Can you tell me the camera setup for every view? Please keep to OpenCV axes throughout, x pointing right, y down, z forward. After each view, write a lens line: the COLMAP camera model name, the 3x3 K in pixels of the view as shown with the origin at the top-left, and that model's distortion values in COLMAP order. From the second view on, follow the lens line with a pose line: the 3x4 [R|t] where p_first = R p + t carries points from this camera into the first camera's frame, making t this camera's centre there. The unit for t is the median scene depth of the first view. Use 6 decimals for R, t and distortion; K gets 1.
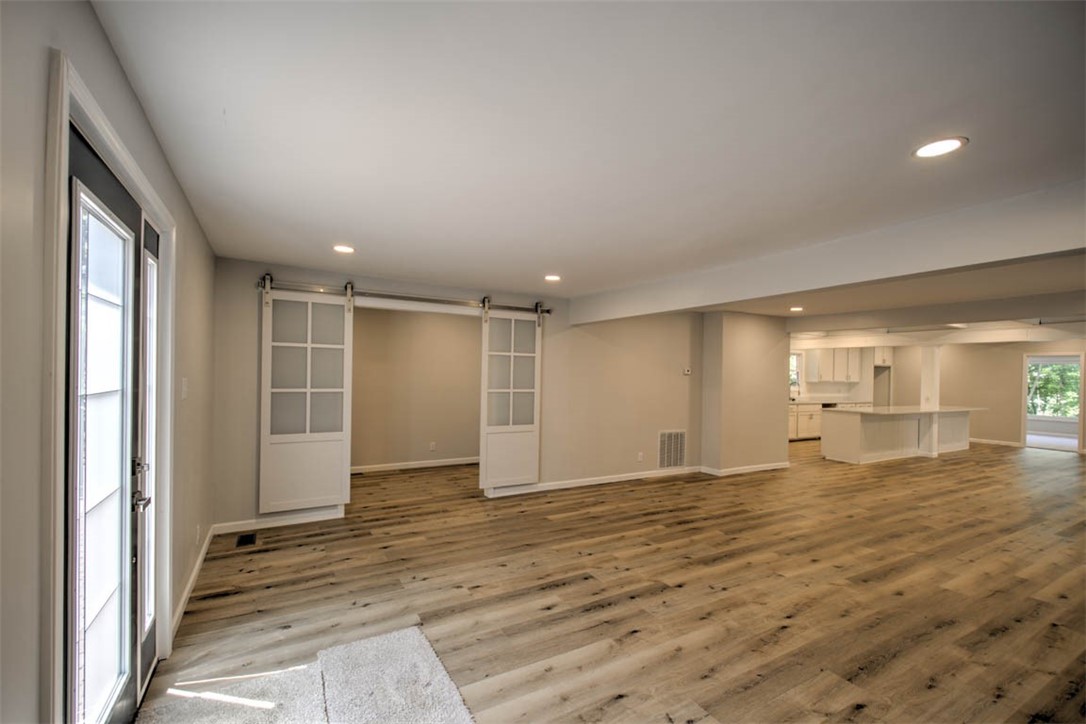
lens RADIAL K [[465.1, 0, 531.3], [0, 465.1, 376.7], [0, 0, 1]] dist [0.006767, -0.002986]
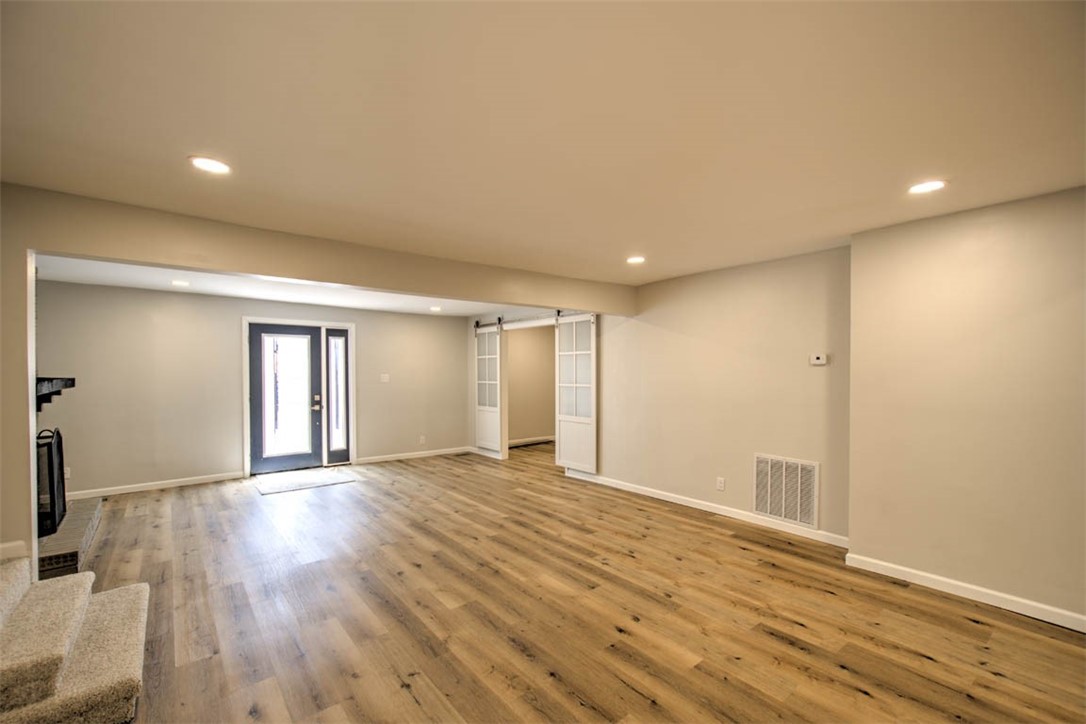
lens RADIAL K [[465.1, 0, 546.6], [0, 465.1, 367.3], [0, 0, 1]] dist [0.006767, -0.002986]
pose [[0.173709, -0.029133, -0.984366, 1.124024], [-0.001613, 0.999553, -0.029867, 0.021674], [0.984796, 0.006776, 0.173585, 0.780681]]
